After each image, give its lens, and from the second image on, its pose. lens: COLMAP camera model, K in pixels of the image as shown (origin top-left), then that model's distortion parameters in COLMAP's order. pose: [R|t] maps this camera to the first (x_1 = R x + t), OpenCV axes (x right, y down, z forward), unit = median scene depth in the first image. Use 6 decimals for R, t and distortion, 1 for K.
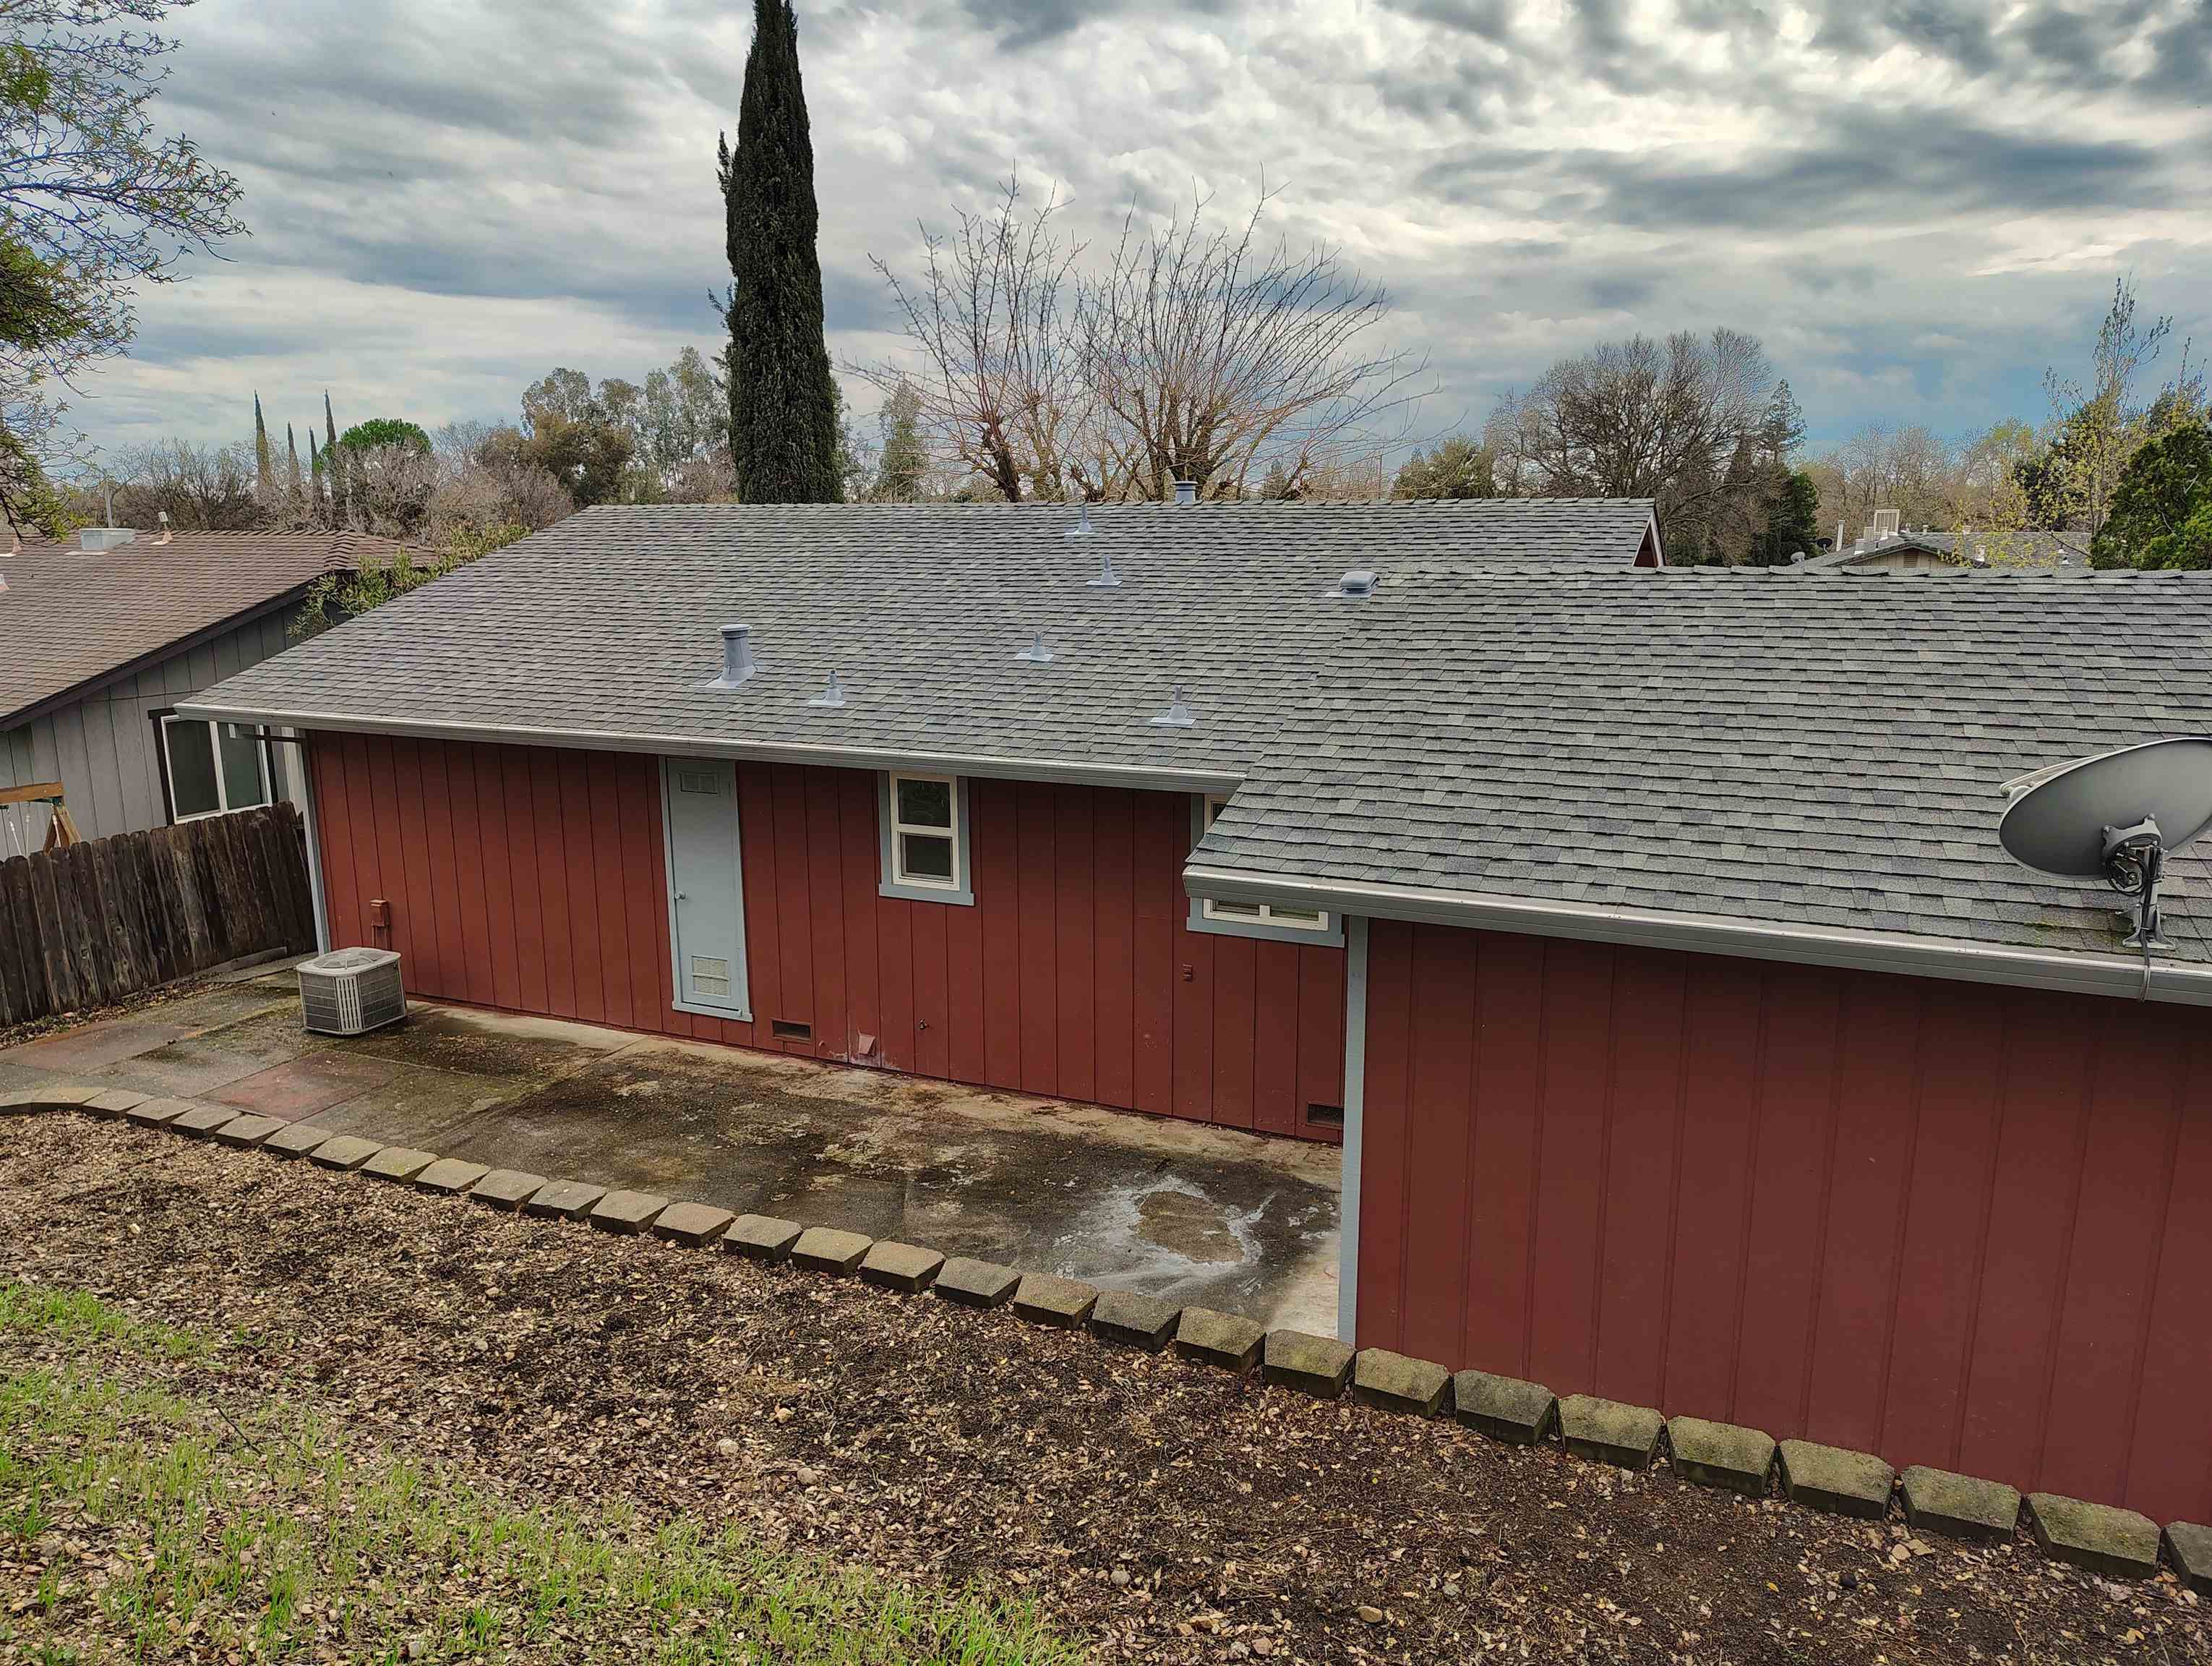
lens RADIAL K [[1521.4, 0, 1106.0], [0, 1521.4, 837.2], [0, 0, 1]] dist [0.051039, -0.044594]
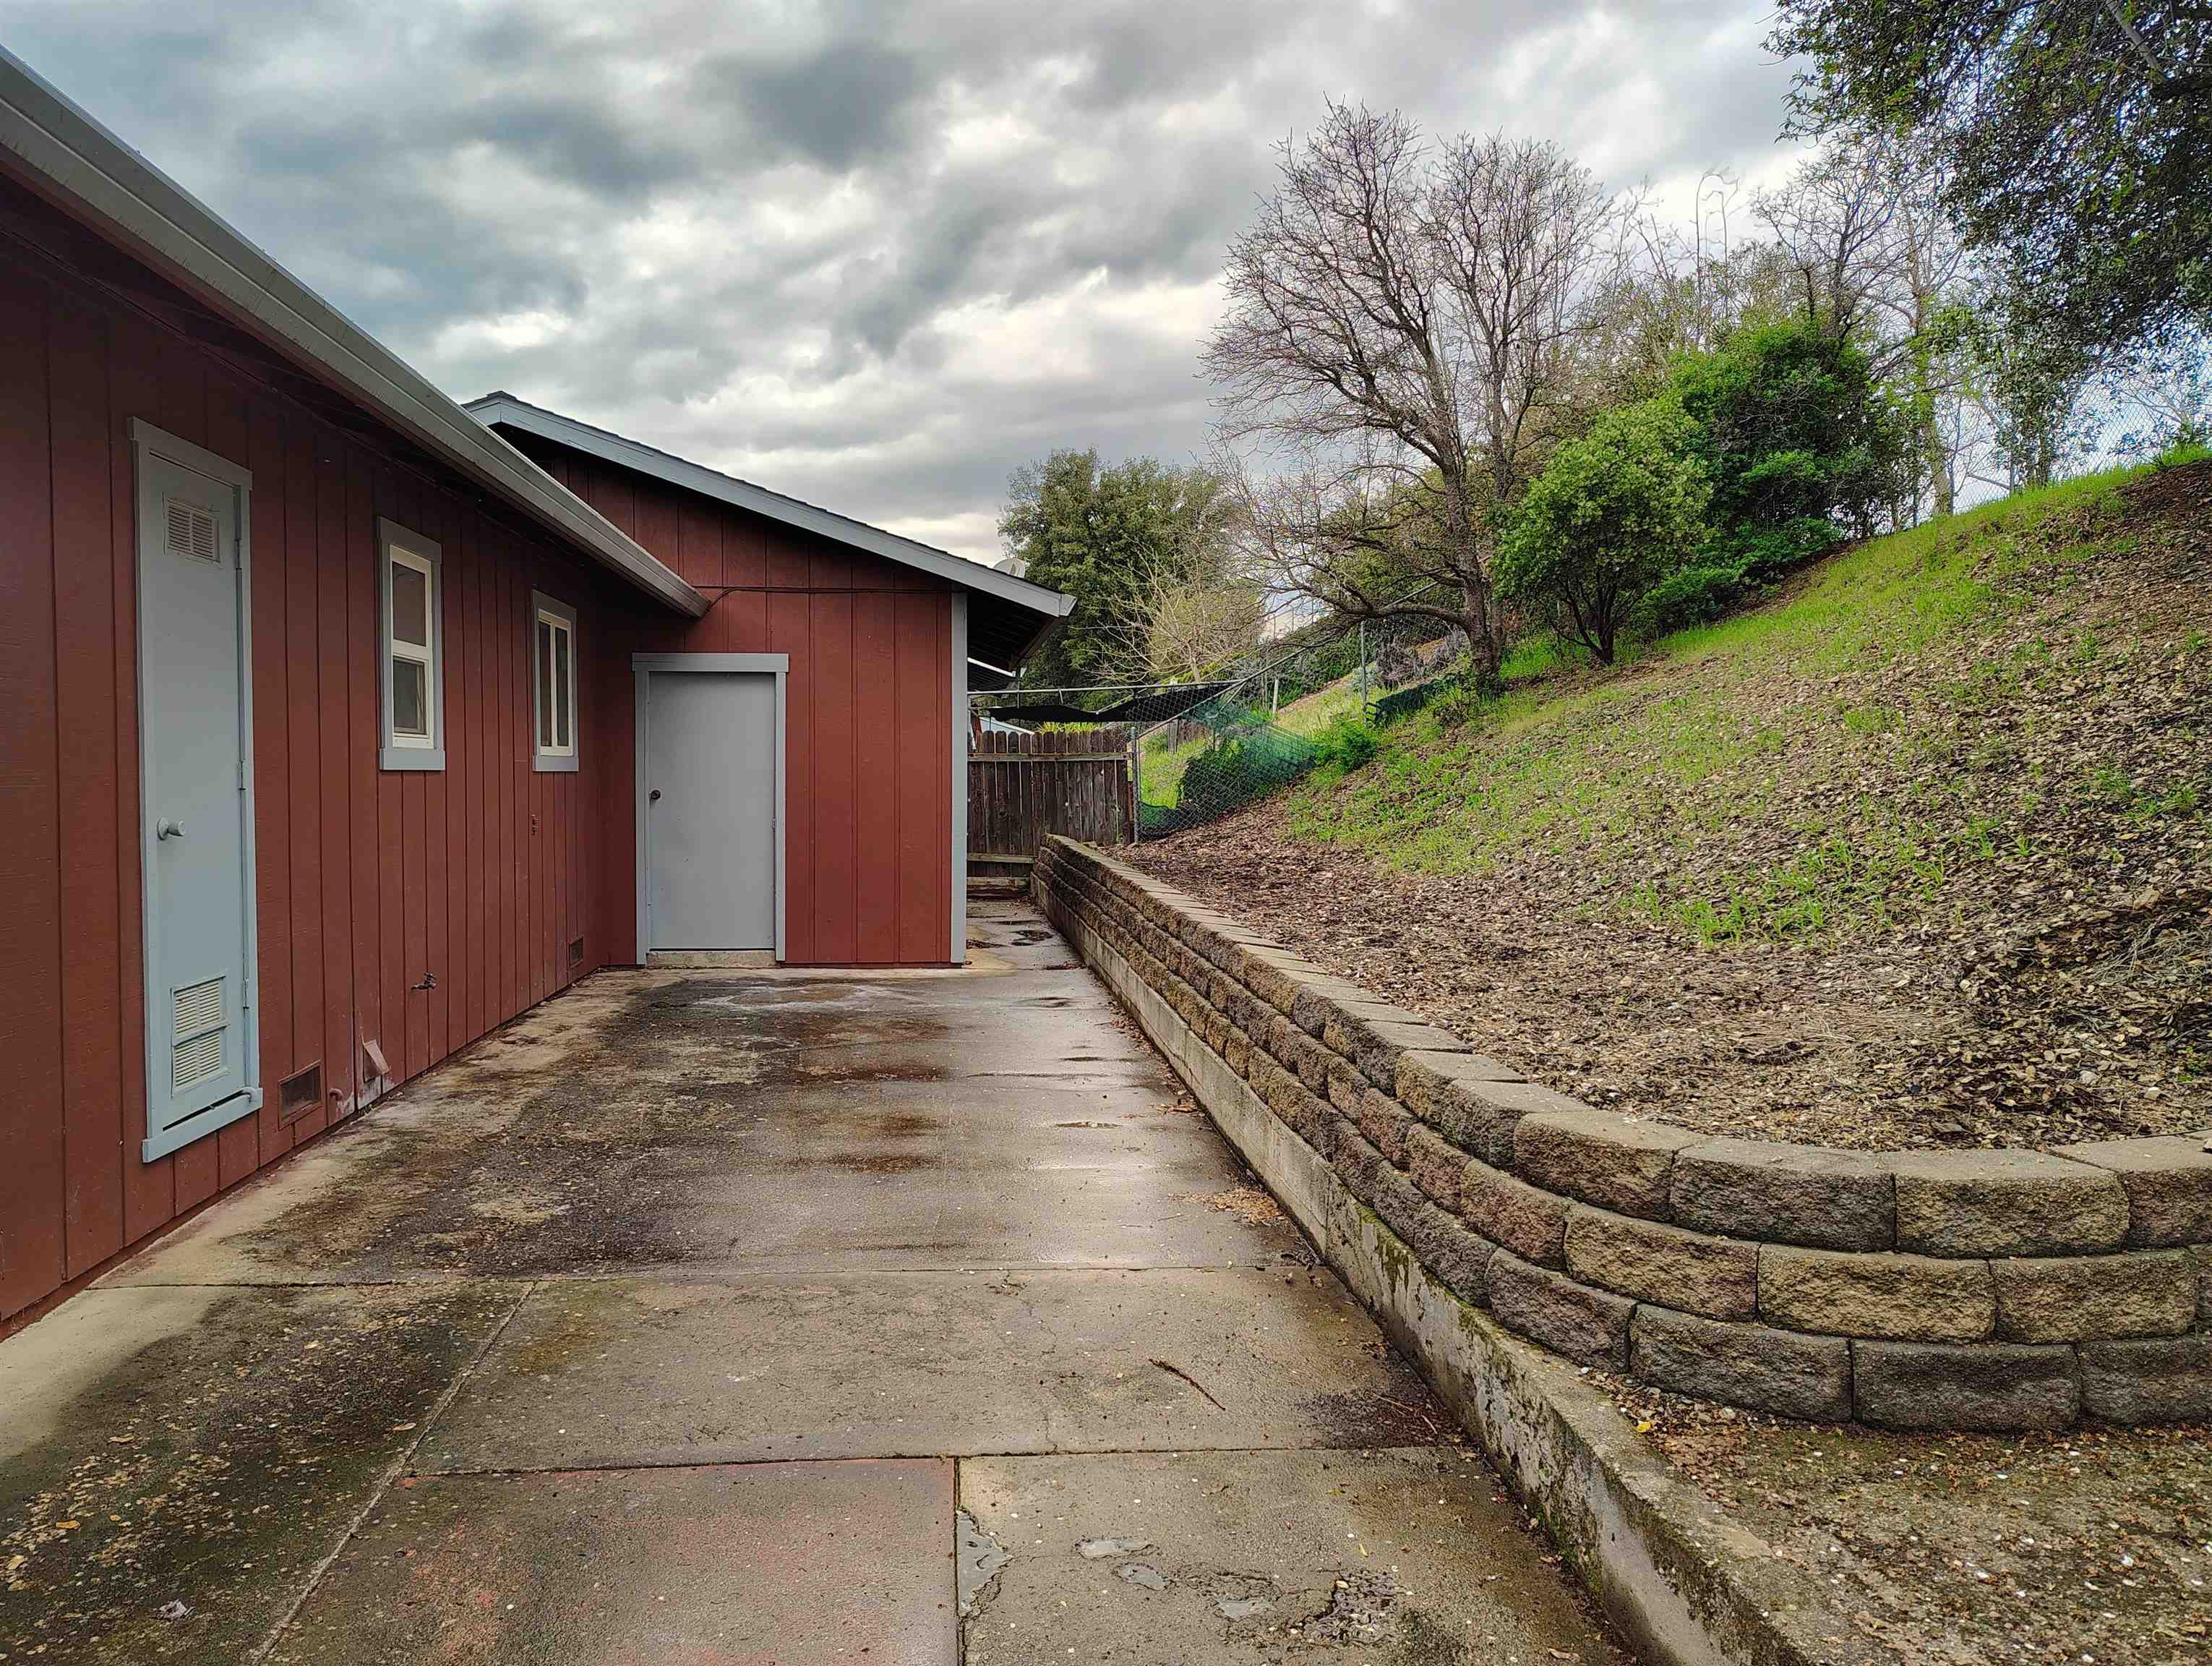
lens RADIAL K [[1521.4, 0, 1103.7], [0, 1521.4, 832.6], [0, 0, 1]] dist [0.051039, -0.044594]
pose [[-0.520707, -0.029250, 0.853234, -0.741839], [0.168402, 0.976258, 0.136238, 0.027742], [-0.836962, 0.214627, -0.503419, 1.032189]]
